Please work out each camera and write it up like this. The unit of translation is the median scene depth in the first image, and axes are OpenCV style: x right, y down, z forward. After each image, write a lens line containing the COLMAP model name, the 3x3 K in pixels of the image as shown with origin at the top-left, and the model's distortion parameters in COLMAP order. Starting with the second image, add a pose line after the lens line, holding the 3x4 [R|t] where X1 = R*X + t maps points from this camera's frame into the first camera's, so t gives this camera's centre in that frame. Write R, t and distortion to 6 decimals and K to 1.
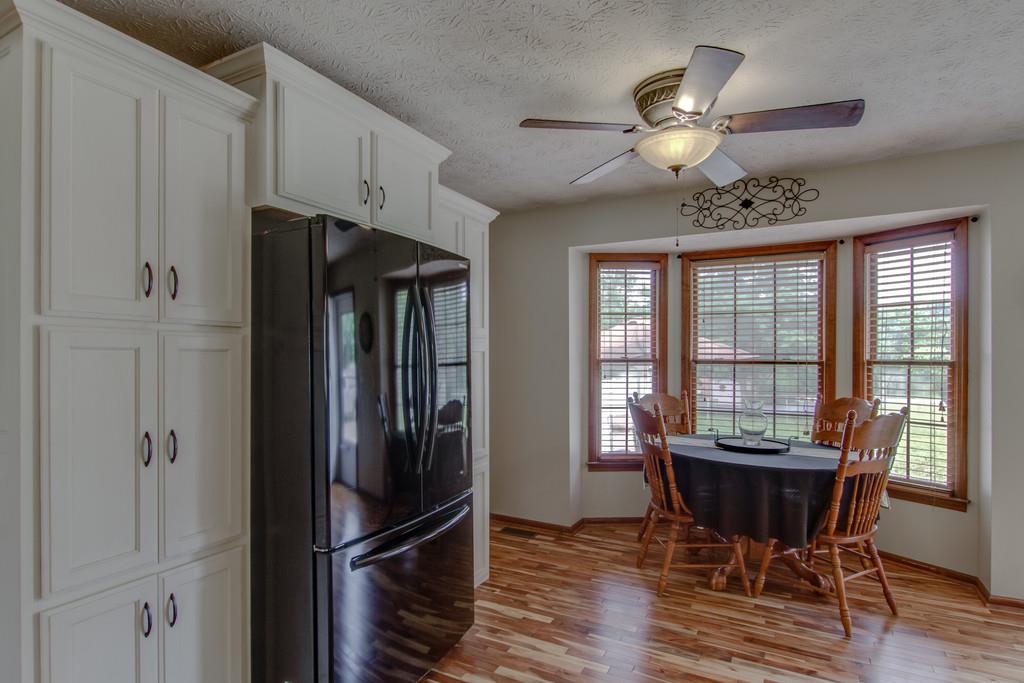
lens RADIAL K [[497.4, 0, 514.0], [0, 497.4, 355.9], [0, 0, 1]] dist [-0.020667, 0.001808]
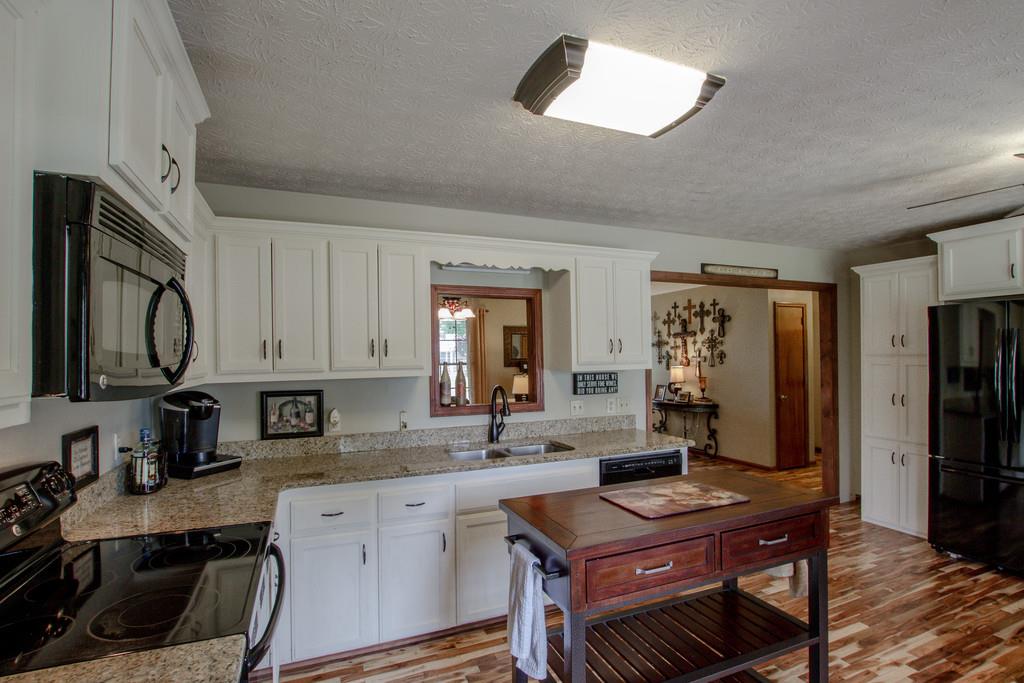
lens RADIAL K [[497.4, 0, 514.0], [0, 497.4, 355.9], [0, 0, 1]] dist [-0.020667, 0.001808]
pose [[-0.626683, -0.002374, -0.779271, 2.537497], [0.008154, 0.999921, -0.009604, -0.046703], [0.779232, -0.012372, -0.626614, 0.905232]]
